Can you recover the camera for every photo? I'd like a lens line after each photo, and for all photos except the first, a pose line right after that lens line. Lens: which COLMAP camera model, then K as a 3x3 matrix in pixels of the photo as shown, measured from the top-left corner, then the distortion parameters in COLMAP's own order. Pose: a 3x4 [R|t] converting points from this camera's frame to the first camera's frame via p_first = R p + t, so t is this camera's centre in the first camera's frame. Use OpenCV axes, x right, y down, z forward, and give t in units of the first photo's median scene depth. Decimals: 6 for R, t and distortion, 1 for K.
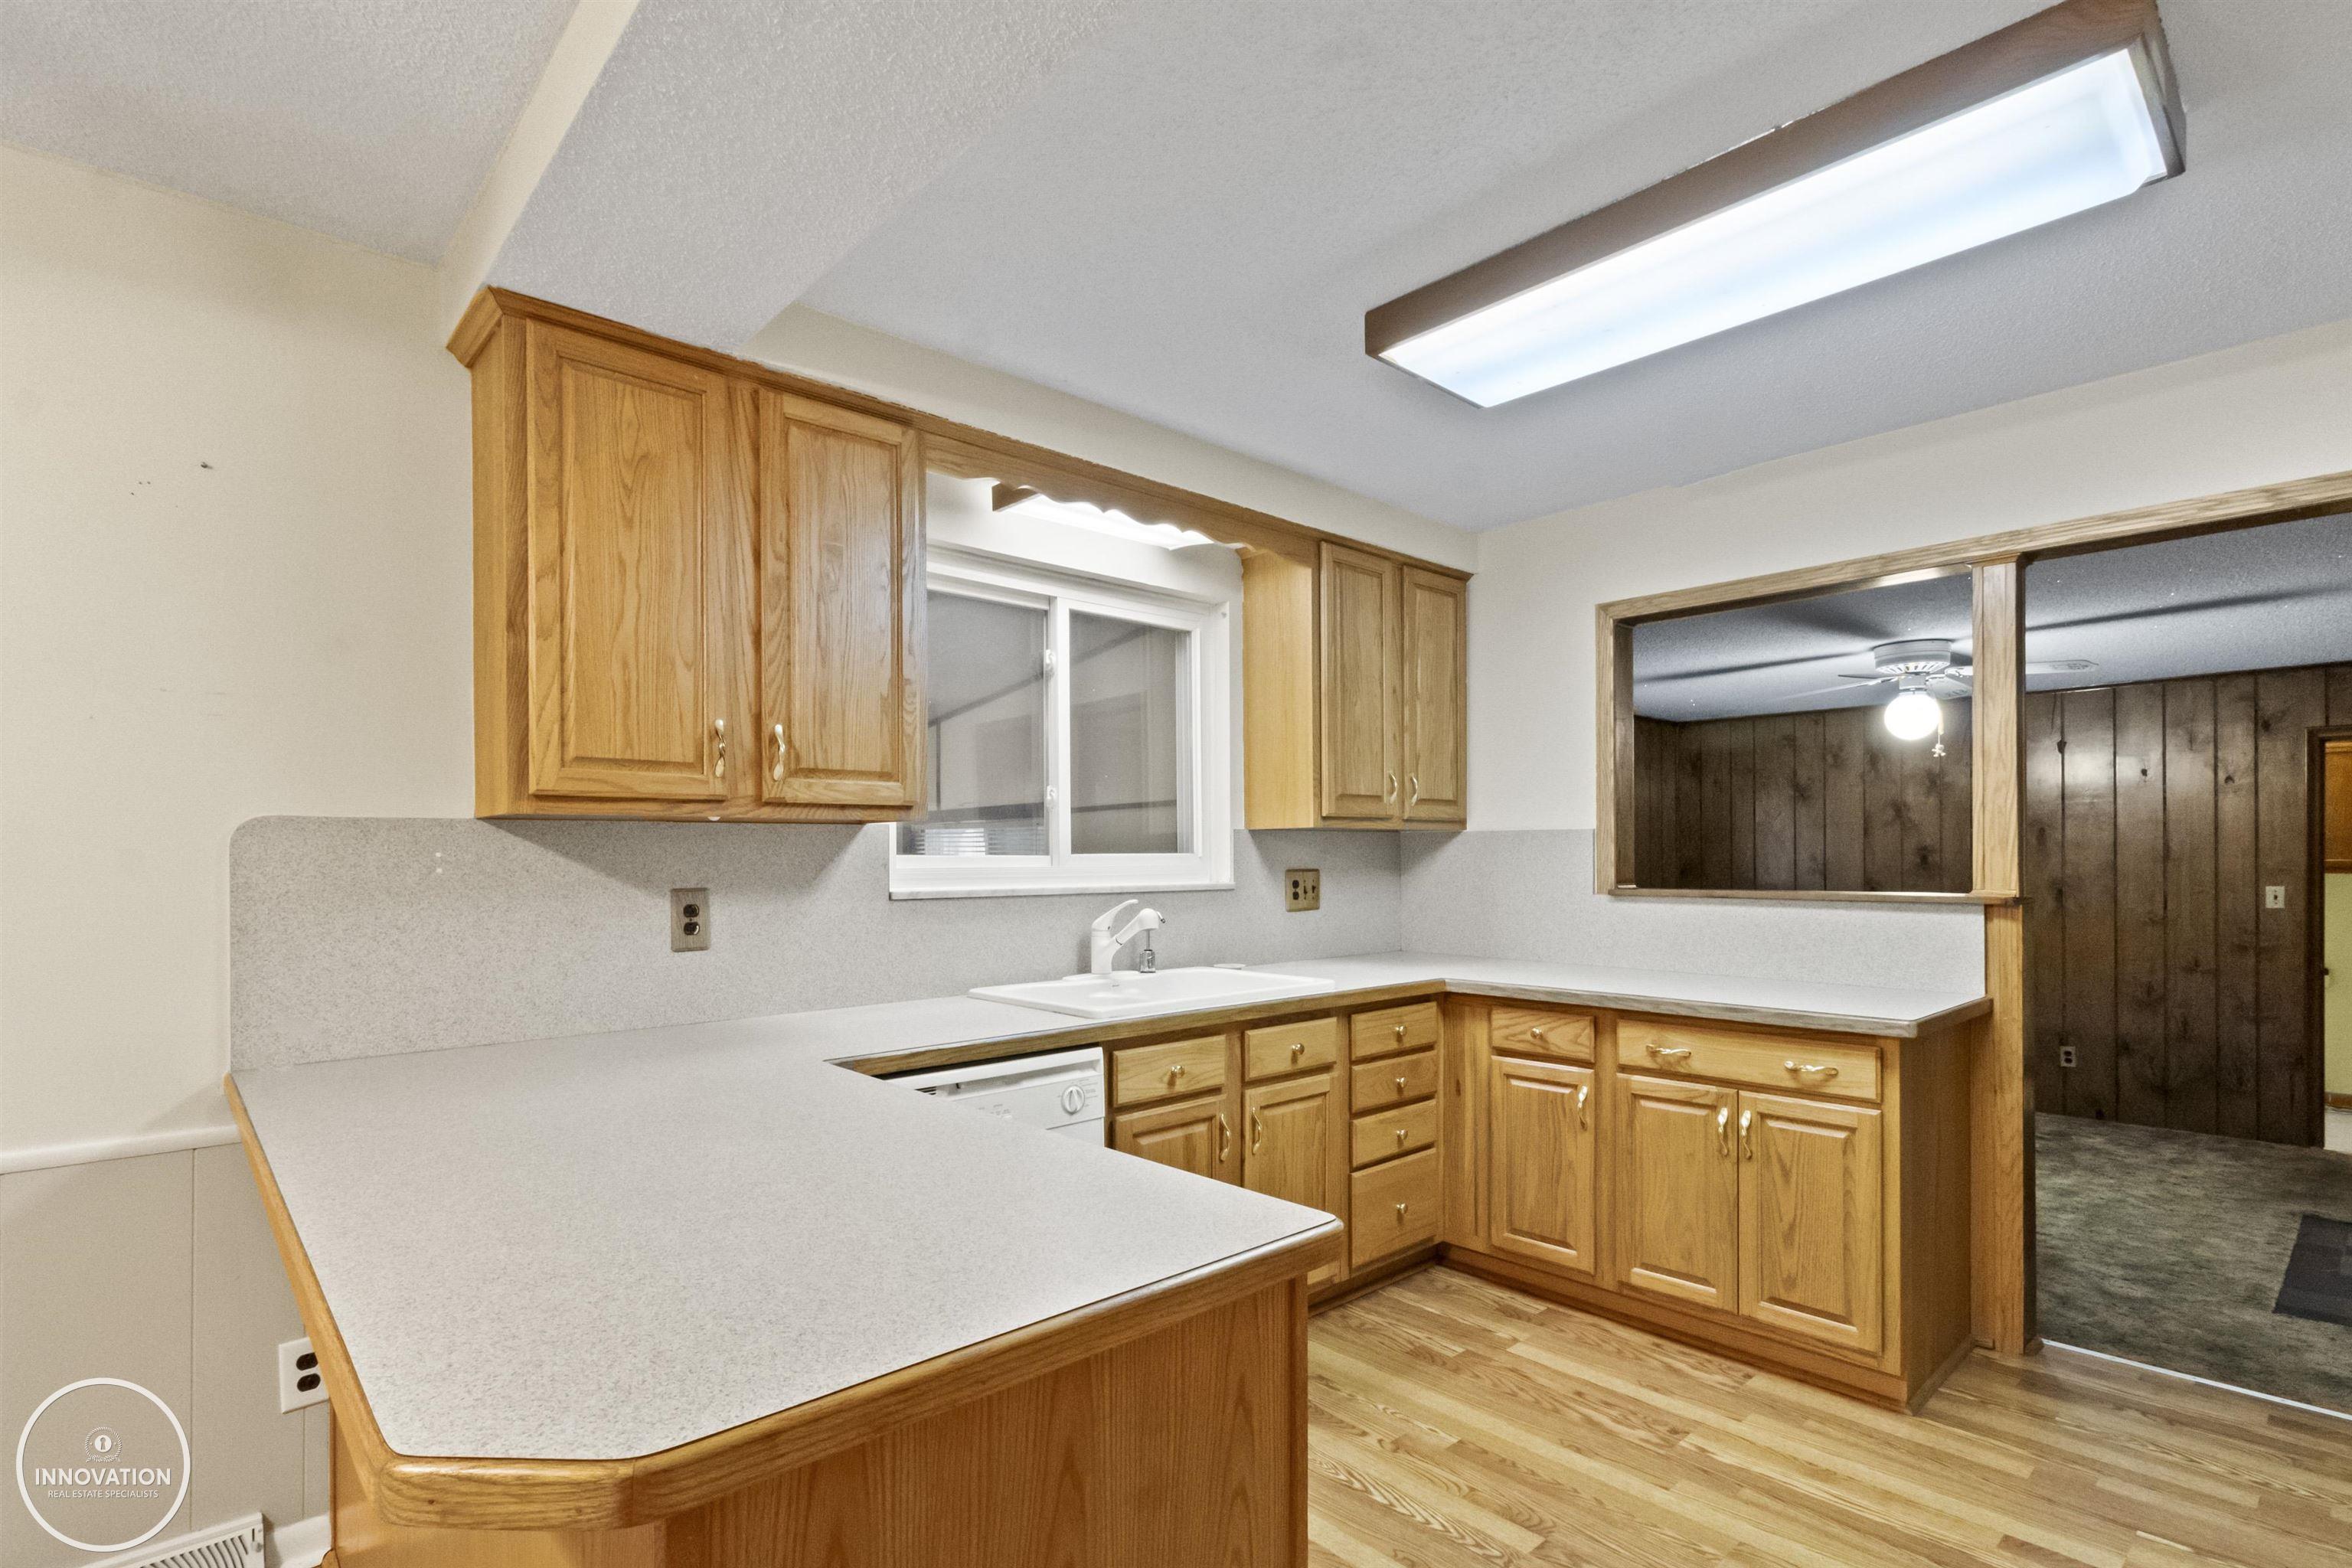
lens RADIAL K [[1123.9, 0, 1183.5], [0, 1123.9, 852.6], [0, 0, 1]] dist [0.002434, 0.000782]
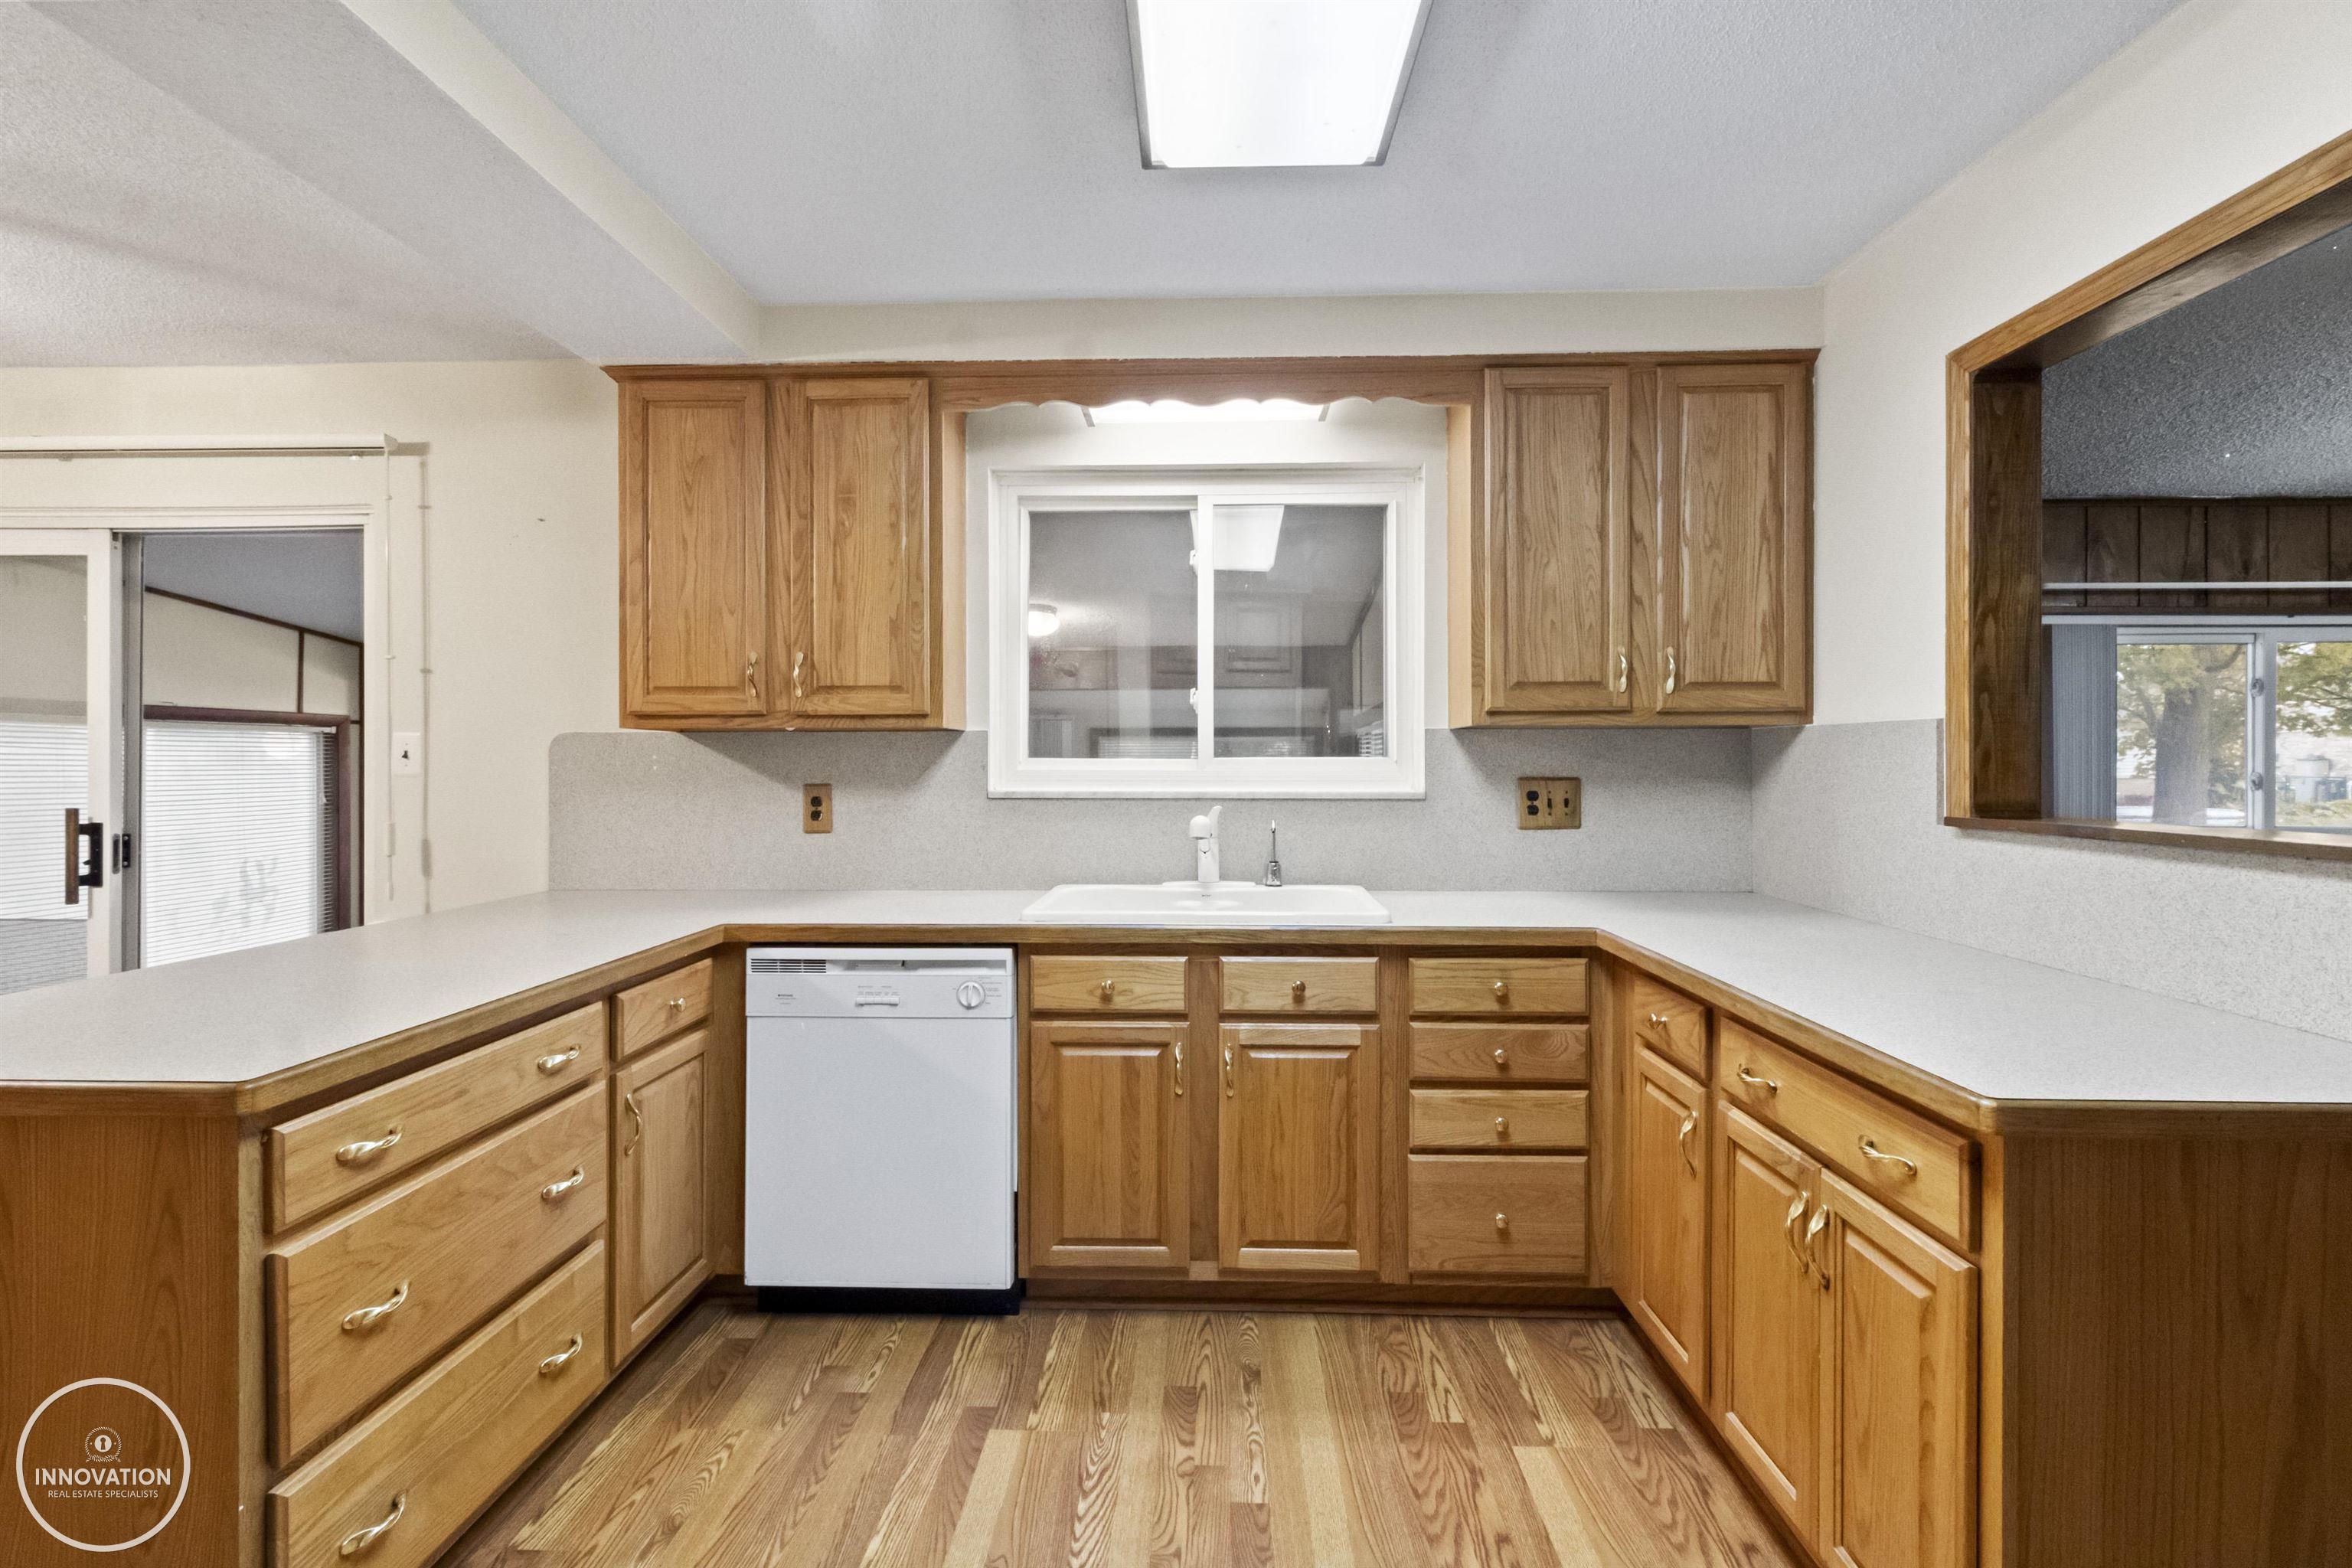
lens RADIAL K [[1094.9, 0, 1178.4], [0, 1094.9, 761.1], [0, 0, 1]] dist [0.003719, 0.000268]
pose [[0.713297, 0.003764, -0.700852, 0.578787], [-0.001096, 0.999990, 0.004255, 0.000333], [0.700861, -0.002267, 0.713294, 0.323540]]
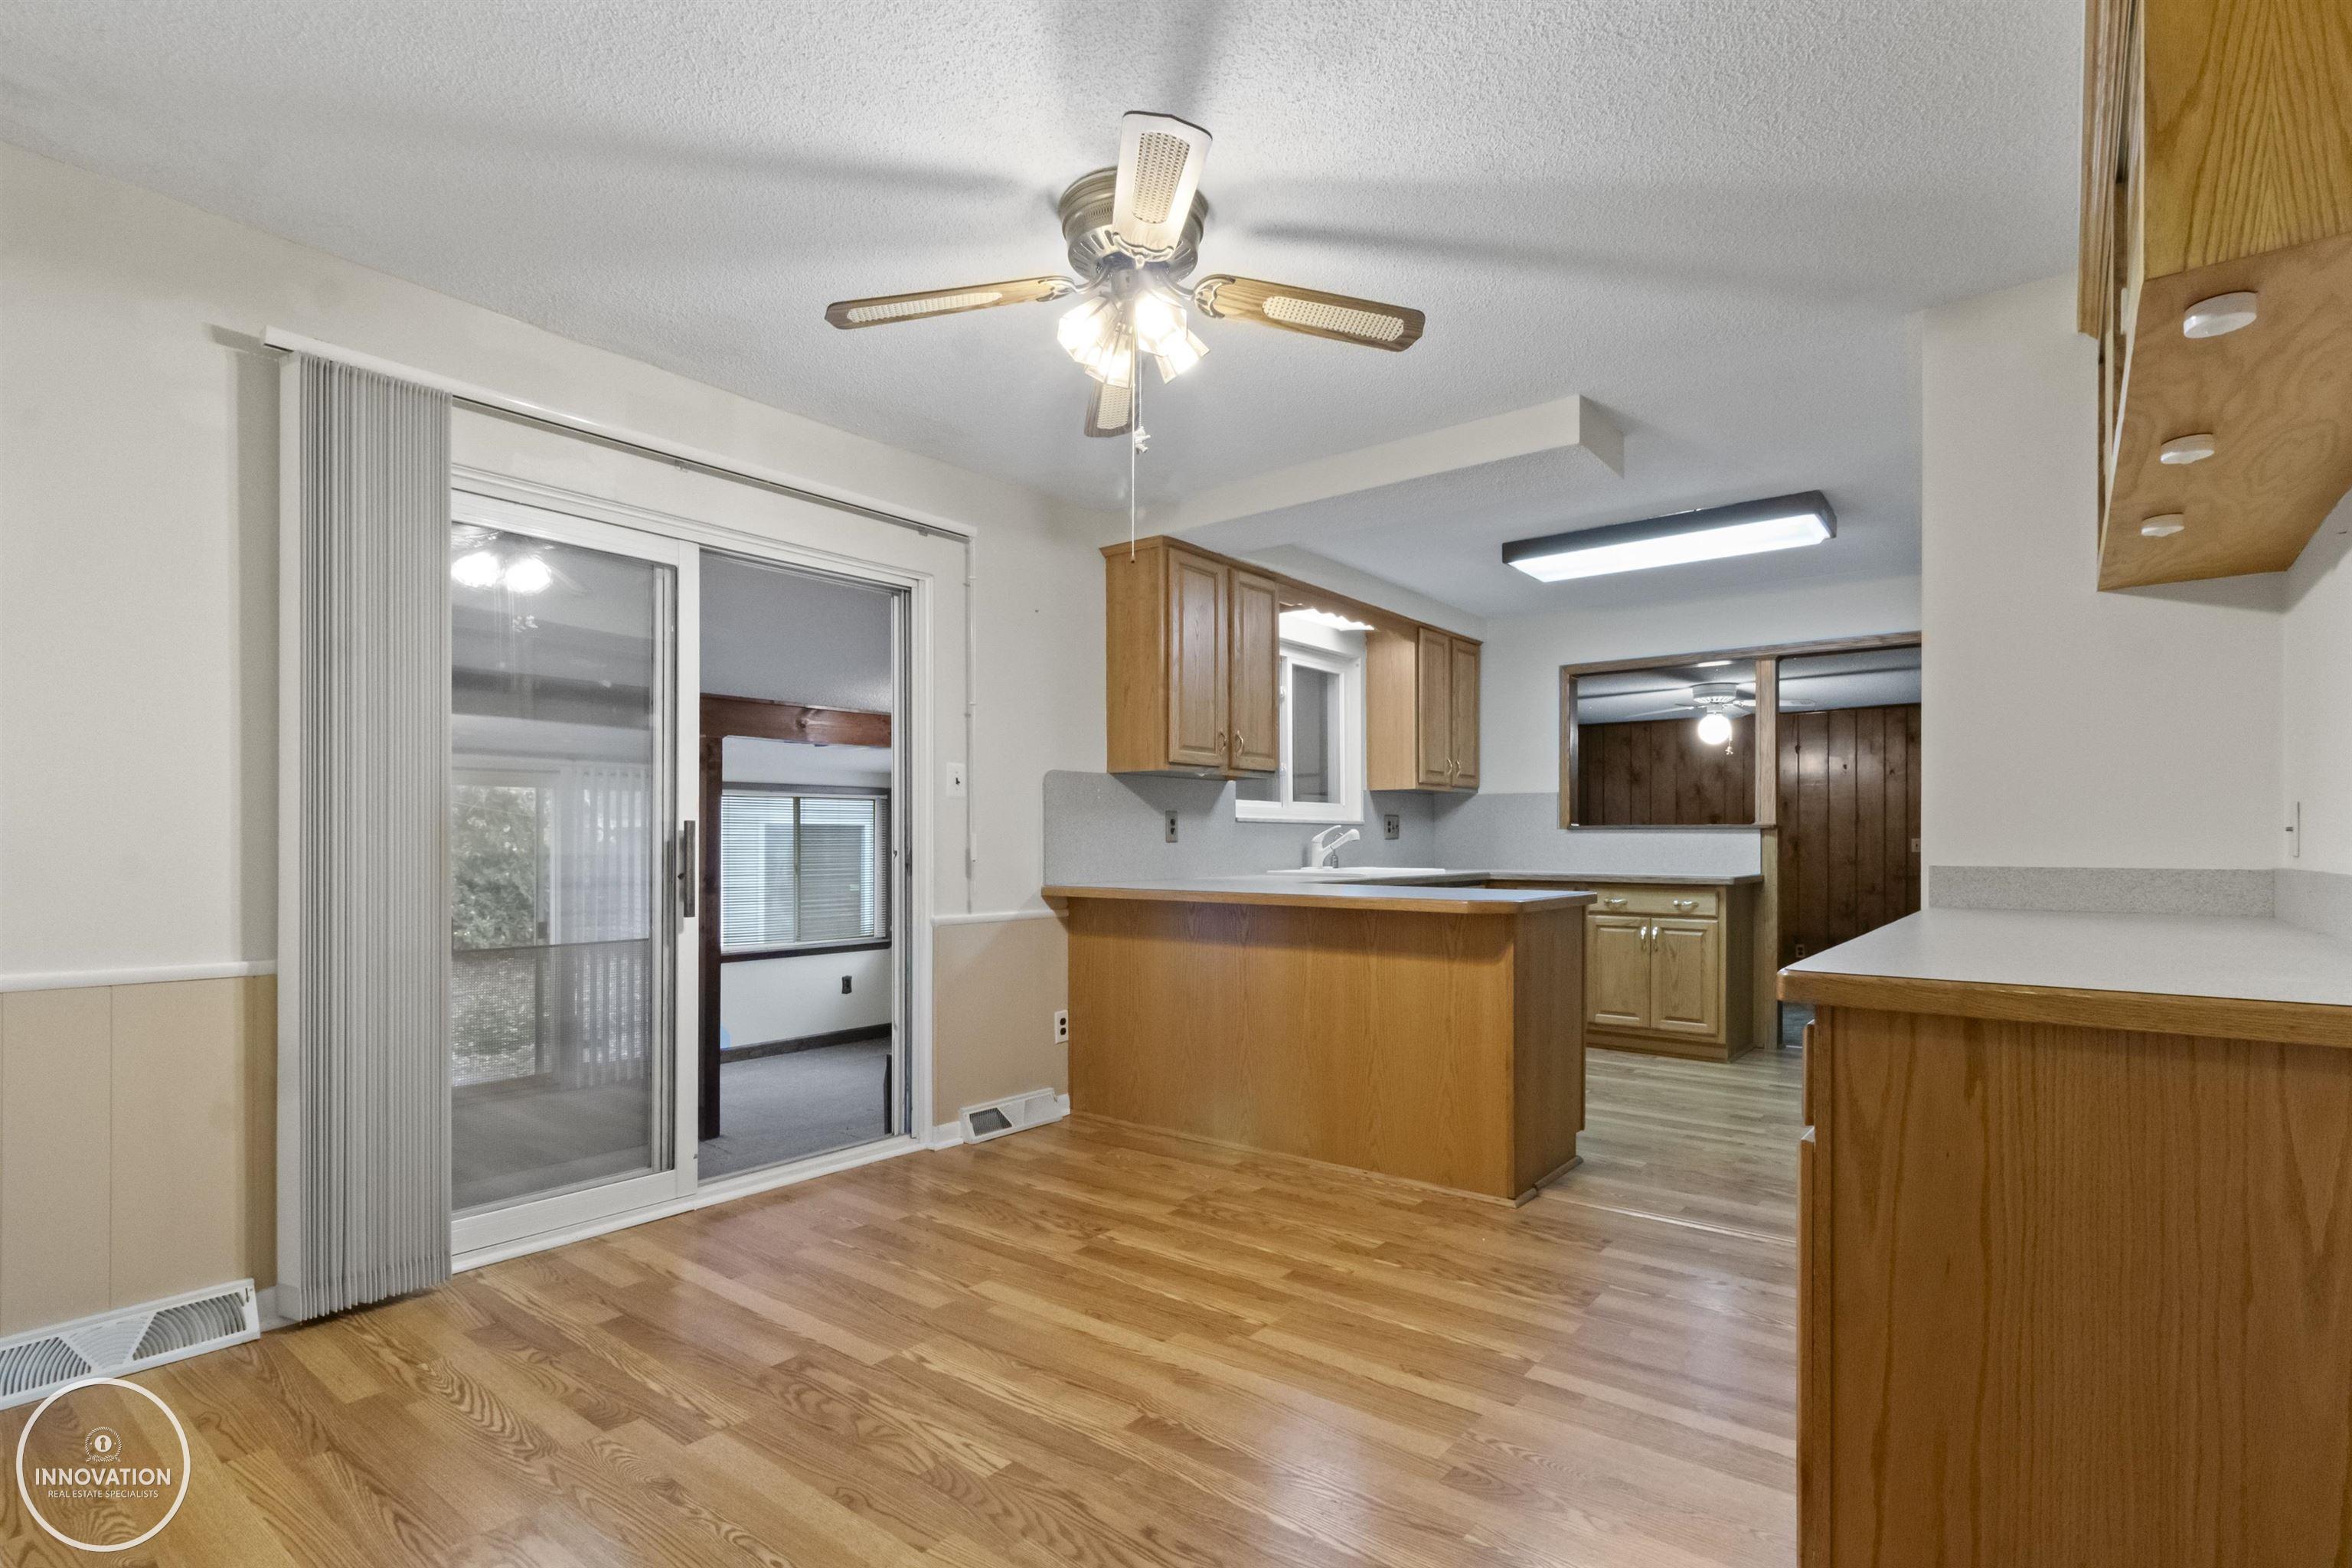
lens RADIAL K [[1122.9, 0, 1177.1], [0, 1122.9, 835.0], [0, 0, 1]] dist [0.001065, -0.000015]
pose [[0.988013, 0.006059, 0.154253, -0.590605], [-0.005718, 0.999980, -0.002657, 0.063913], [-0.154267, 0.001743, 0.988028, -0.773390]]
